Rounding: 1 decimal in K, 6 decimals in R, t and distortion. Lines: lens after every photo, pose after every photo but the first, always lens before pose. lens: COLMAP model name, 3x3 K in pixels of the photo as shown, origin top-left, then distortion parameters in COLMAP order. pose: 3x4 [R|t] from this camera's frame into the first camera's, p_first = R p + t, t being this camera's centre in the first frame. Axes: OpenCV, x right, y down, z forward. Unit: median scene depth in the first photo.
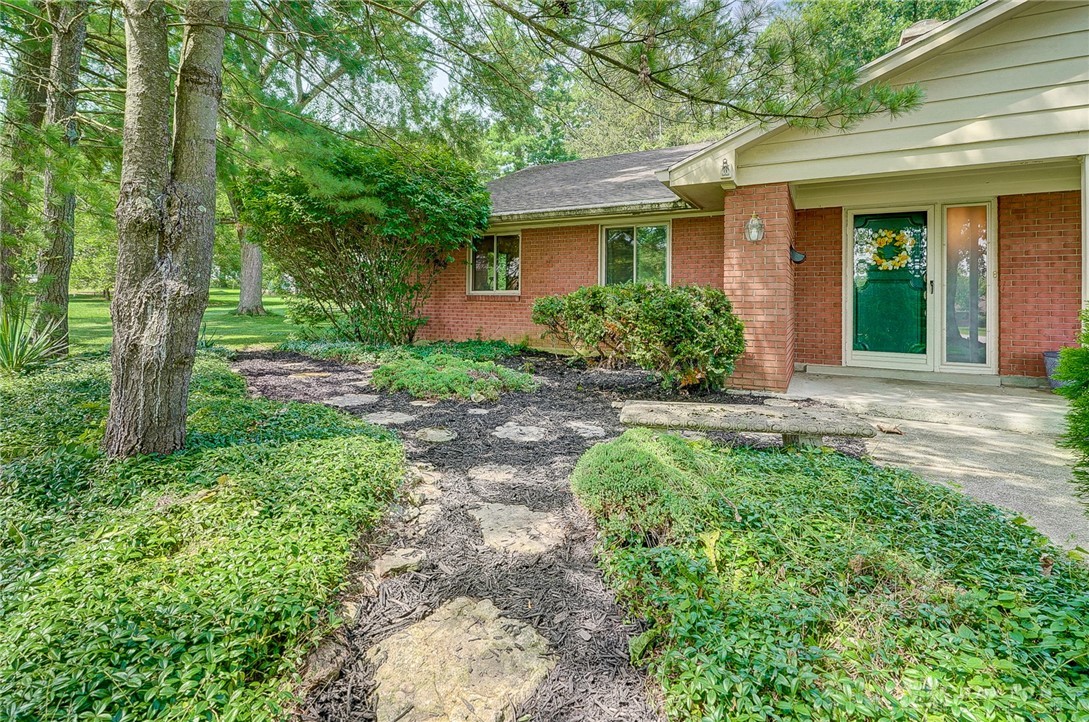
lens RADIAL K [[500.3, 0, 537.4], [0, 500.3, 293.5], [0, 0, 1]] dist [0.004164, 0.000082]
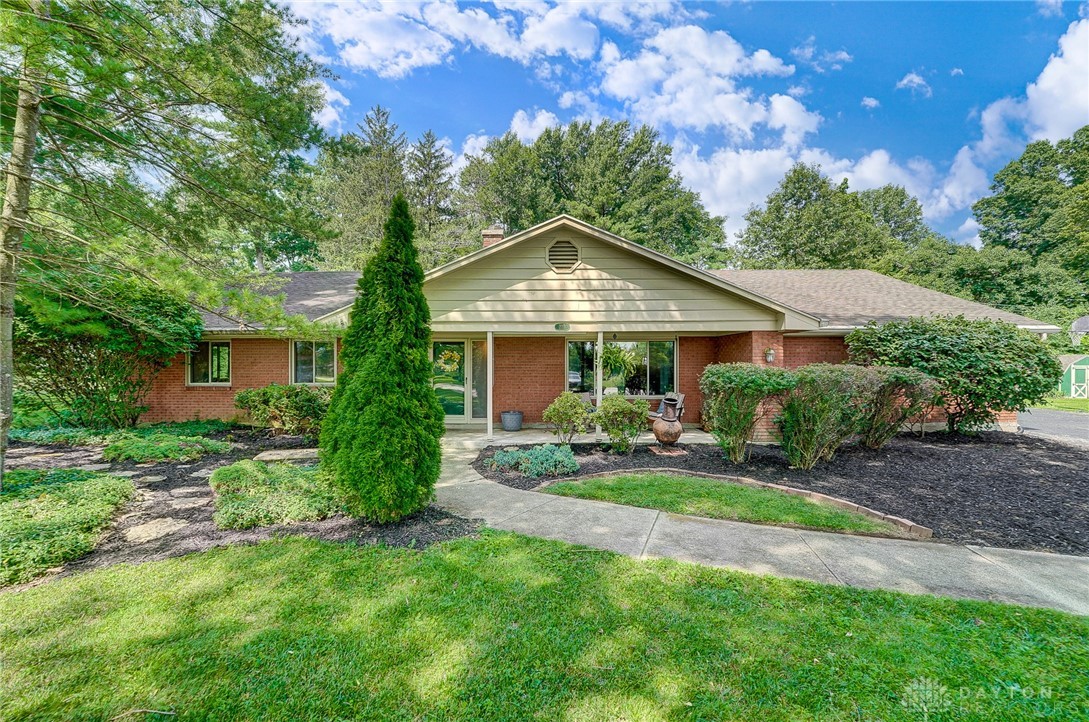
lens RADIAL K [[452.2, 0, 525.9], [0, 452.2, 367.4], [0, 0, 1]] dist [-0.032451, 0.003409]
pose [[0.886779, -0.014866, 0.461955, 0.186287], [0.005789, 0.999761, 0.021058, -0.108590], [-0.462157, -0.016000, 0.886654, -0.741574]]
